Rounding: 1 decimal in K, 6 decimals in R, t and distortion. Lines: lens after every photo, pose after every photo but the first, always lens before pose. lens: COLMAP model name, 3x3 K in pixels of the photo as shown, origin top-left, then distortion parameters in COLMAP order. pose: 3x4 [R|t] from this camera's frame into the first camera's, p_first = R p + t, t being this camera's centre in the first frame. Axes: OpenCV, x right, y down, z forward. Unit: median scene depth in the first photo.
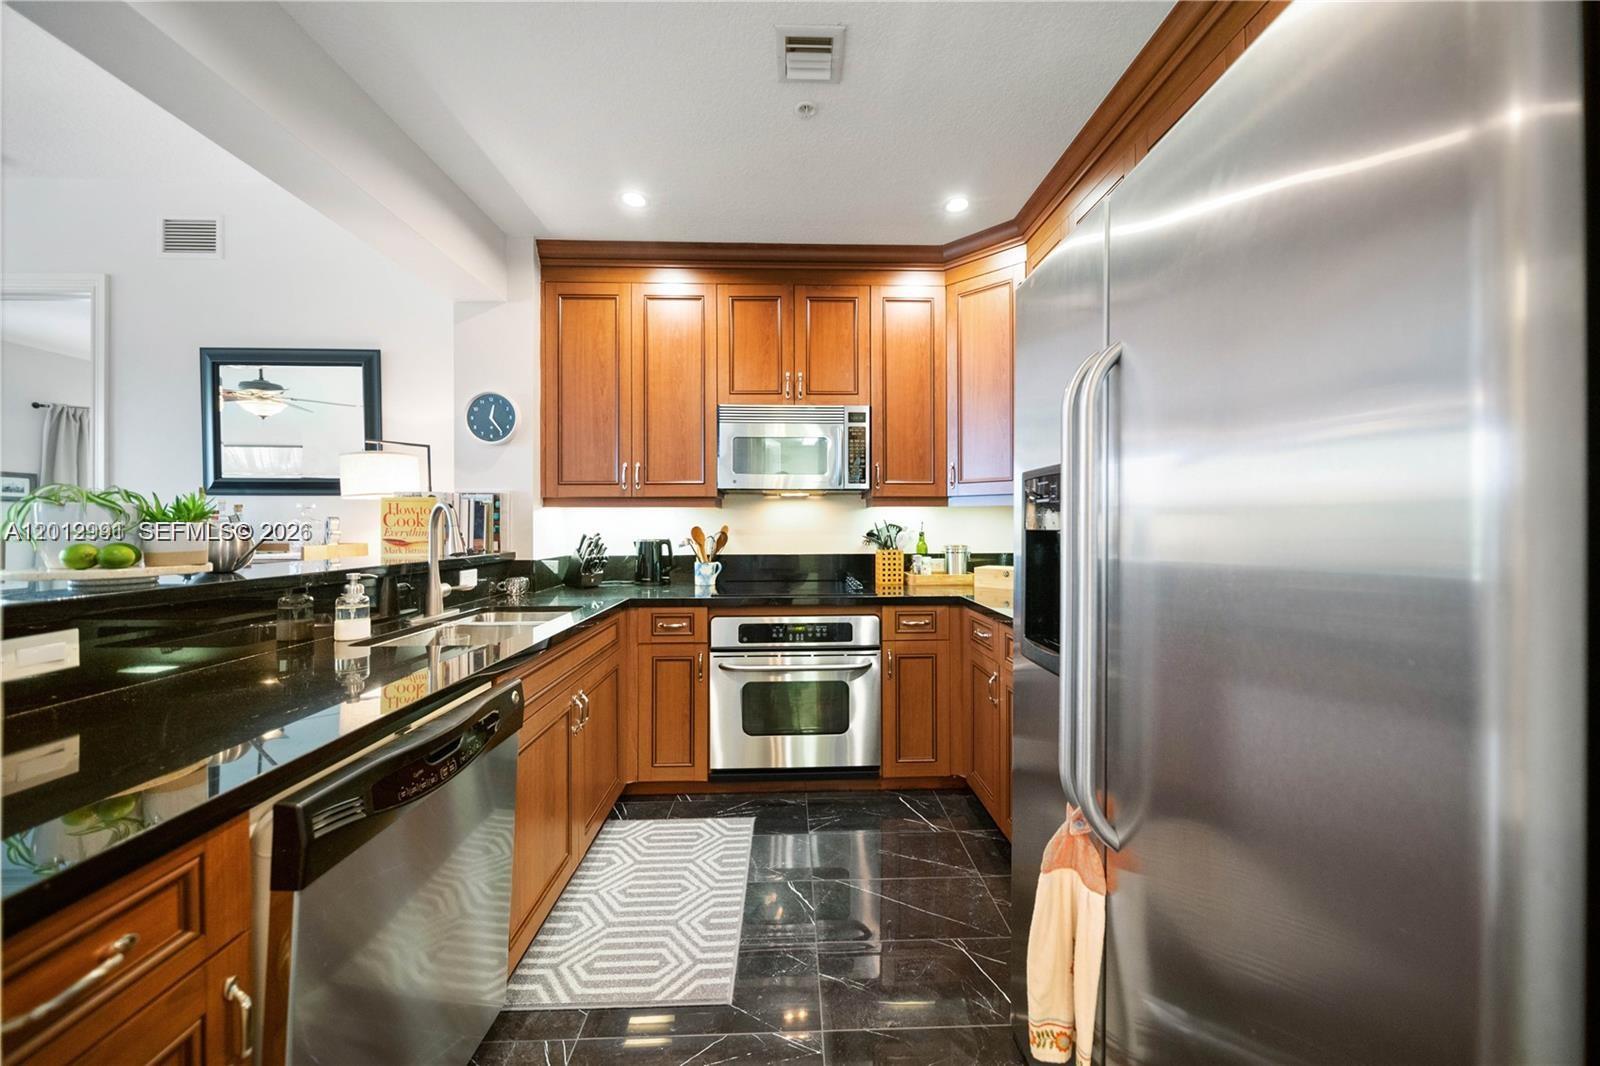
lens RADIAL K [[552.1, 0, 812.0], [0, 552.1, 519.7], [0, 0, 1]] dist [0.001841, -0.000972]
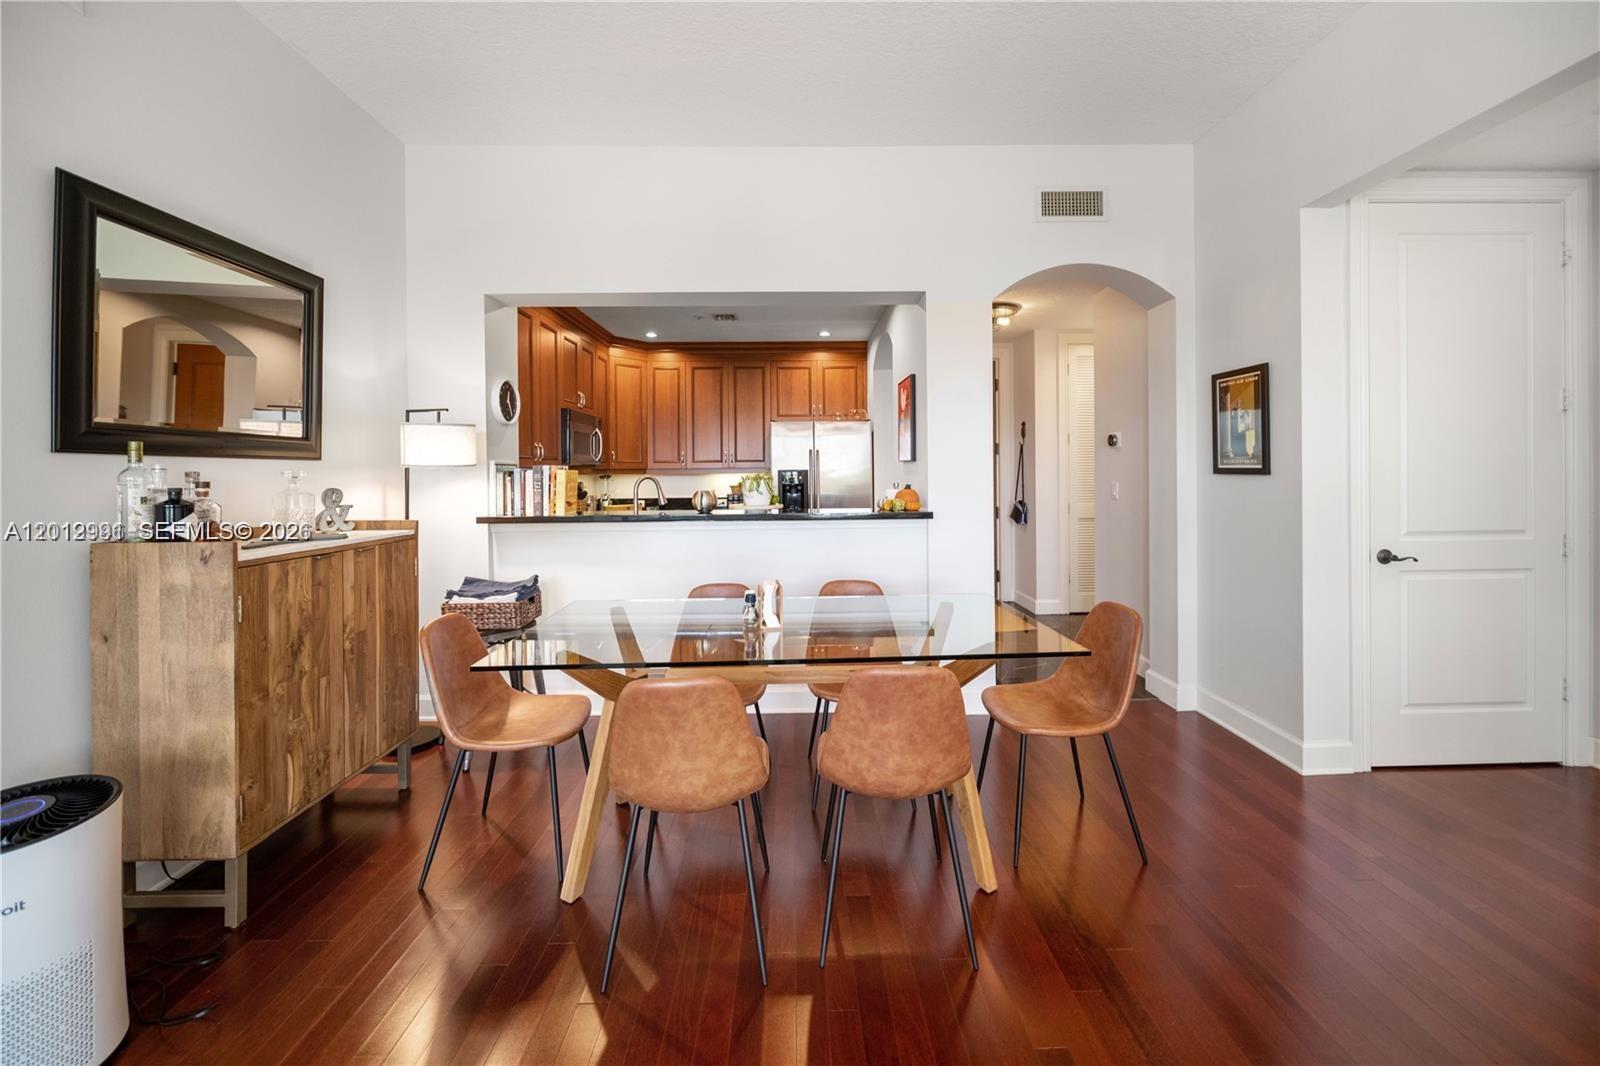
lens RADIAL K [[587.3, 0, 818.5], [0, 587.3, 479.3], [0, 0, 1]] dist [-0.004428, 0.000097]
pose [[-0.002913, -0.007907, 0.999964, -1.877904], [0.004948, 0.999956, 0.007922, -0.023653], [-0.999984, 0.004971, -0.002874, 0.329485]]
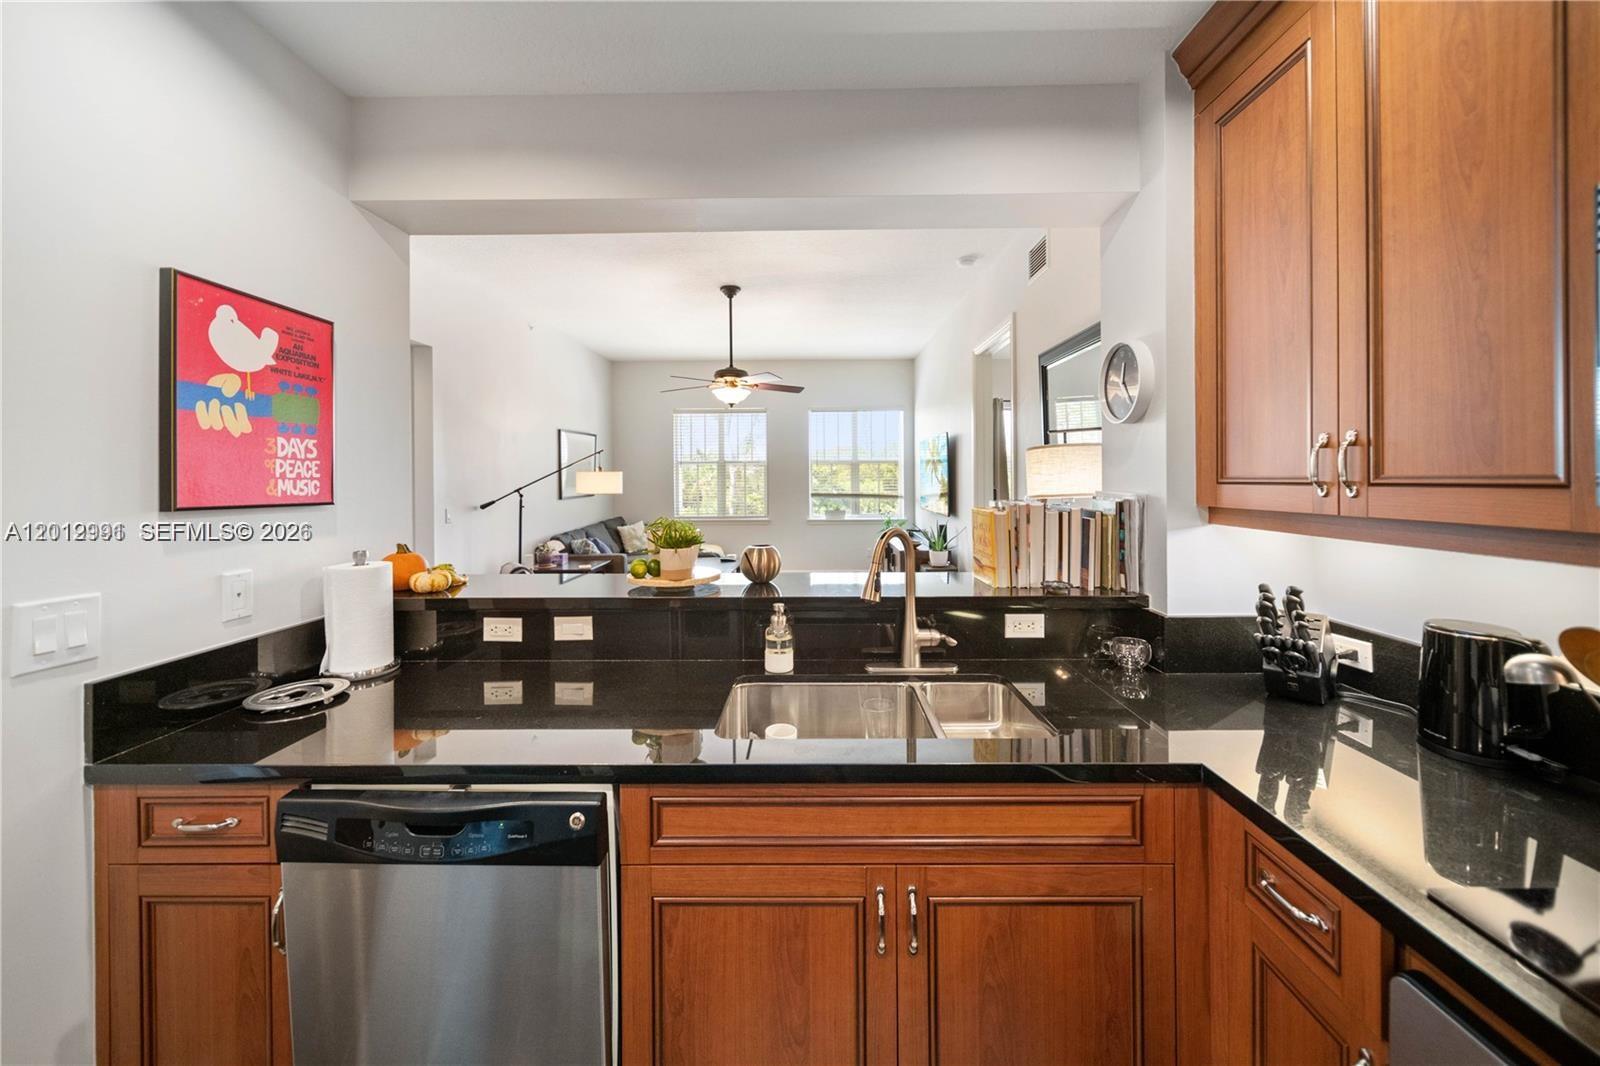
lens RADIAL K [[587.3, 0, 801.4], [0, 587.3, 478.0], [0, 0, 1]] dist [-0.004428, 0.000097]
pose [[-0.060703, 0.003051, -0.998151, 0.129751], [0.012610, 0.999918, 0.002289, -0.078880], [0.998076, -0.012448, -0.060737, 0.672019]]
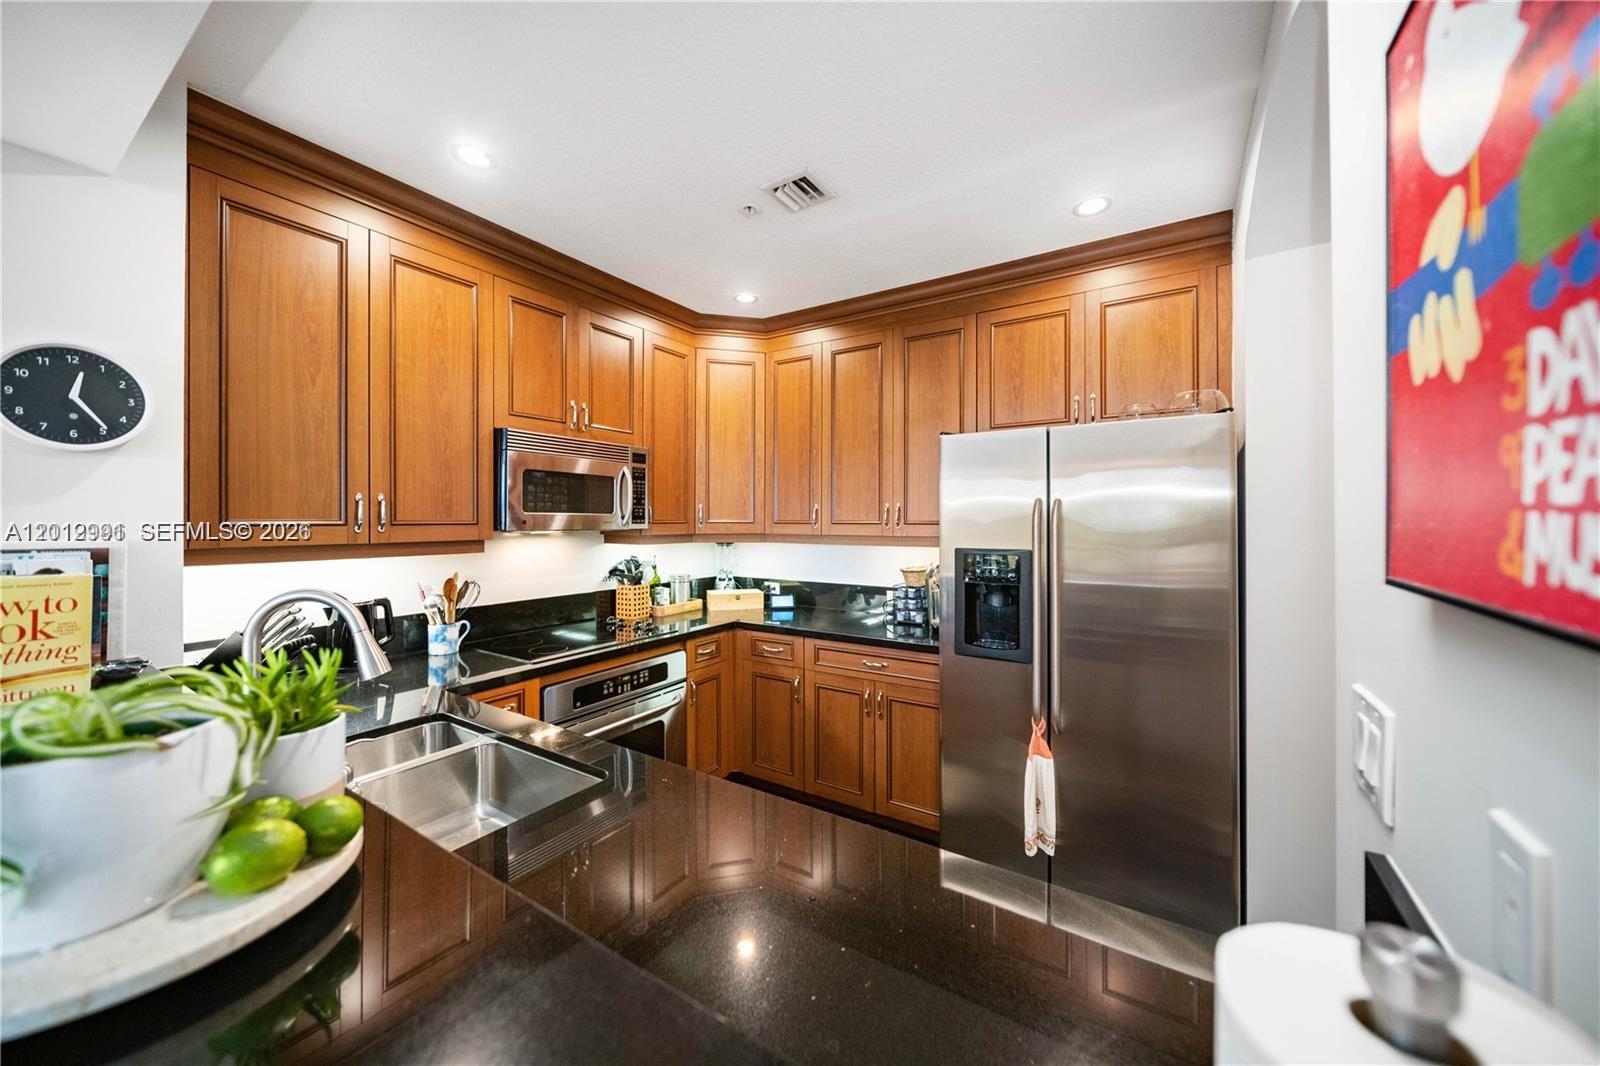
lens RADIAL K [[567.0, 0, 806.4], [0, 567.0, 517.3], [0, 0, 1]] dist [0.005317, -0.000118]
pose [[0.574338, 0.009283, 0.818566, -0.627610], [-0.012637, 0.999917, -0.002473, -0.083465], [-0.818521, -0.008924, 0.574407, 0.160423]]
